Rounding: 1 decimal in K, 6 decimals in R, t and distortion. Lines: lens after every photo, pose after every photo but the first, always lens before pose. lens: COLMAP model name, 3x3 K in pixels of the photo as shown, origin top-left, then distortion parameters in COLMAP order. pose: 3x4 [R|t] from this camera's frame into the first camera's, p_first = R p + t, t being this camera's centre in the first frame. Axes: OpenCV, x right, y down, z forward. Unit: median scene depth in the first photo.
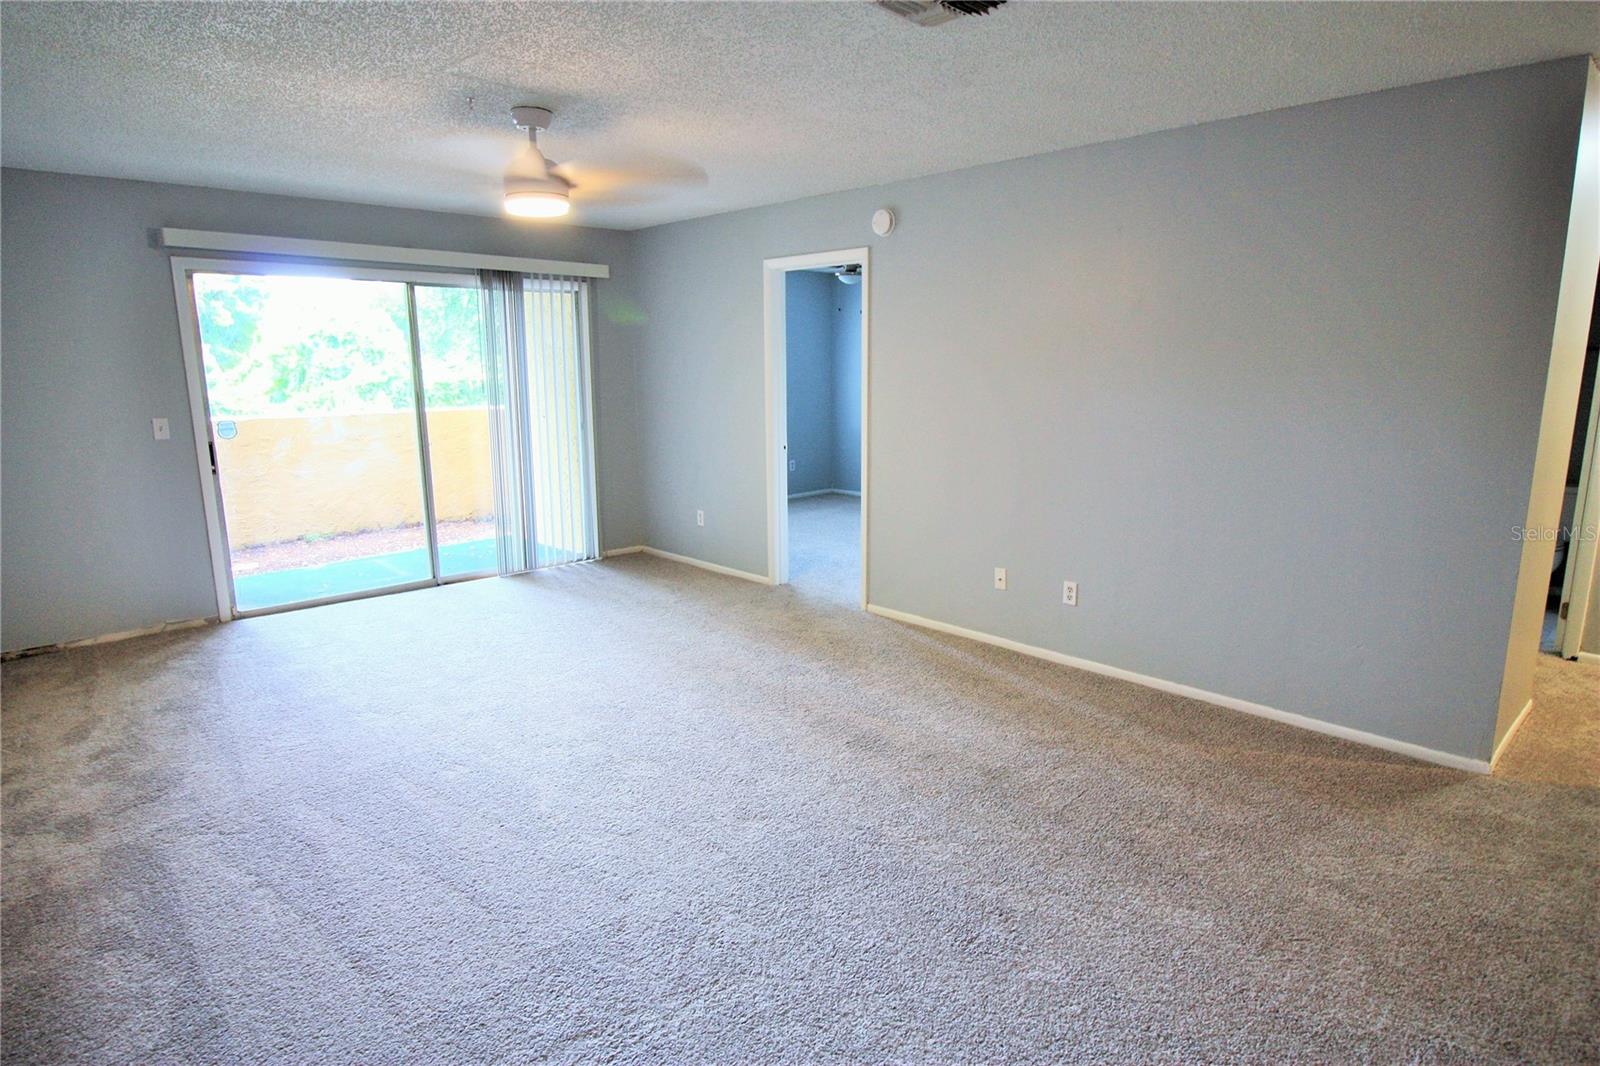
lens RADIAL K [[886.7, 0, 800.0], [0, 886.7, 533.0], [0, 0, 1]] dist [0.001964, 0.000304]
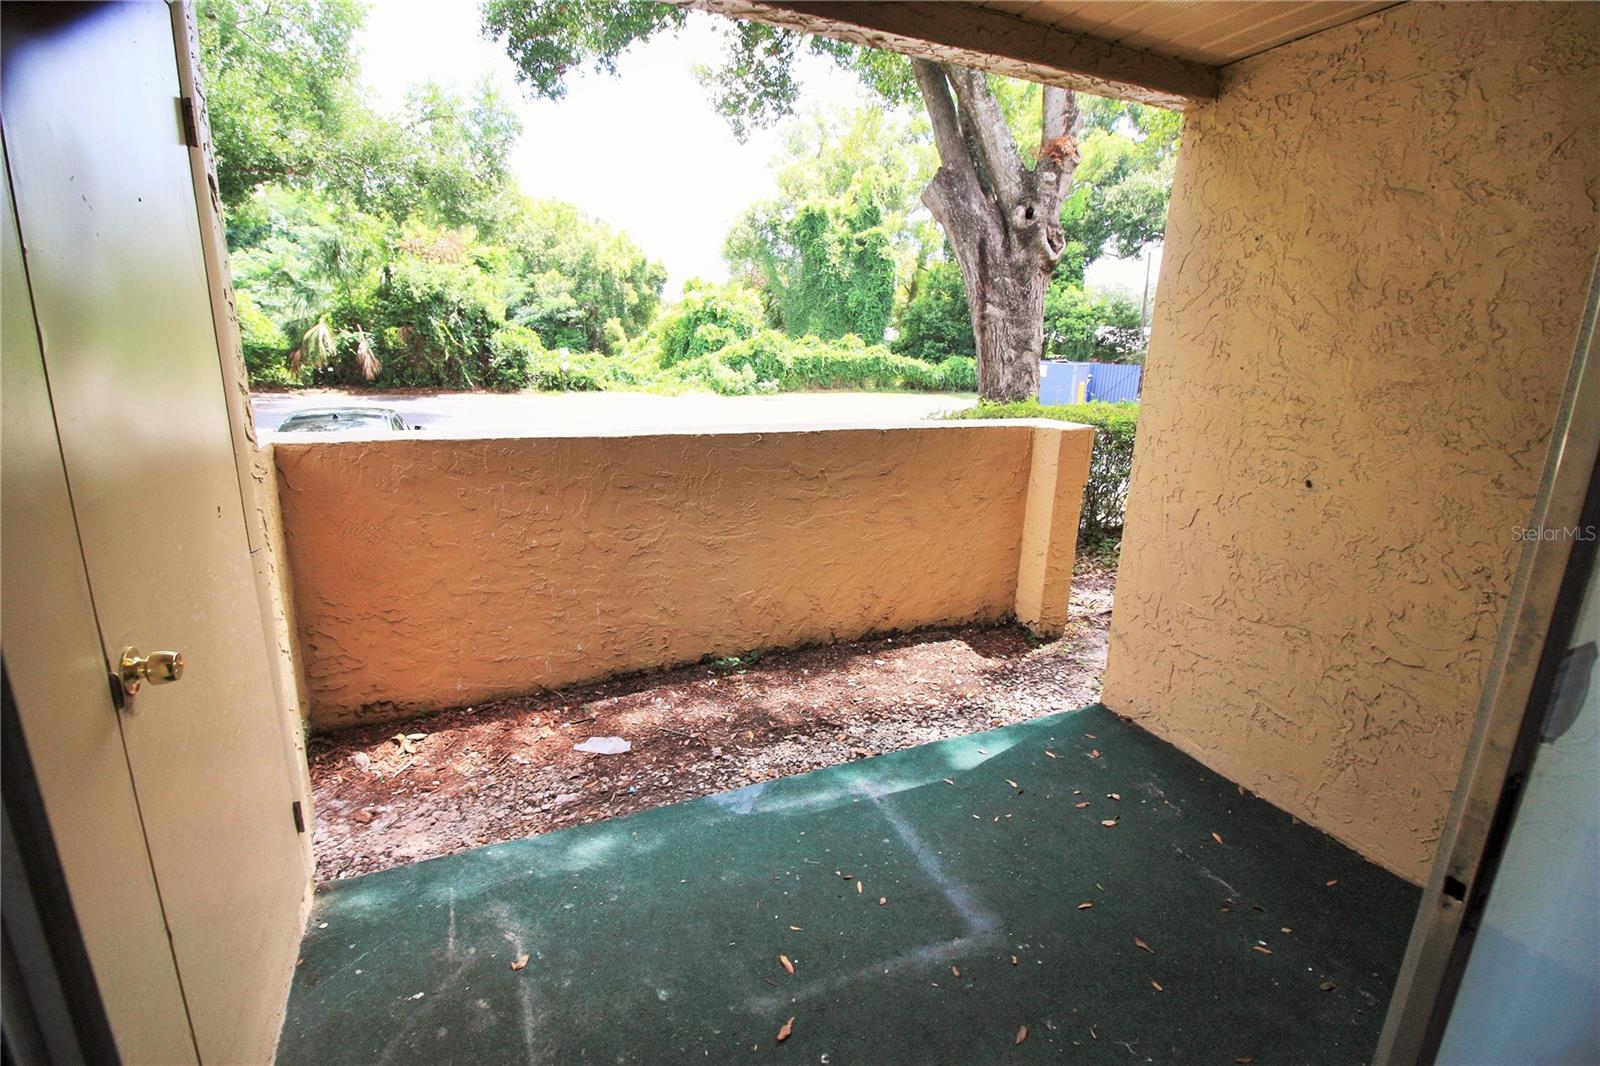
lens RADIAL K [[743.7, 0, 800.0], [0, 743.7, 533.0], [0, 0, 1]] dist [0.000596, -0.014956]
pose [[0.938554, 0.117929, -0.324360, -0.080170], [-0.099085, 0.992318, 0.074073, -0.023184], [0.330604, -0.037382, 0.943029, 0.128987]]
